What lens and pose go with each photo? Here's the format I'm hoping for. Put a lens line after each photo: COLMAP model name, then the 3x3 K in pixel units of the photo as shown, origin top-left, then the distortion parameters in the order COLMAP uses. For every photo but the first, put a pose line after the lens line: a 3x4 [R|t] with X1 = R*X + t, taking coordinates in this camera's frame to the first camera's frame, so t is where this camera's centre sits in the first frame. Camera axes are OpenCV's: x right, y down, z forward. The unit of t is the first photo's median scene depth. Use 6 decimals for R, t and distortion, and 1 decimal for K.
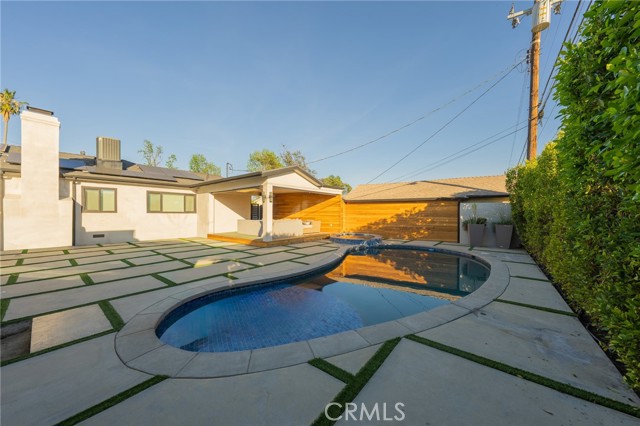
lens RADIAL K [[219.0, 0, 320.7], [0, 219.0, 213.0], [0, 0, 1]] dist [-0.001663, -0.000431]
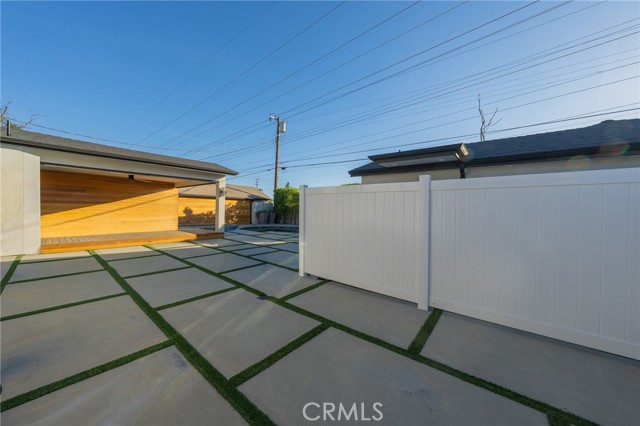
lens RADIAL K [[219.0, 0, 320.0], [0, 219.0, 211.8], [0, 0, 1]] dist [-0.001663, -0.000431]
pose [[0.018441, -0.017753, 0.999672, -1.113625], [-0.019977, 0.999636, 0.018121, -0.006475], [-0.999630, -0.020305, 0.018079, 0.392793]]
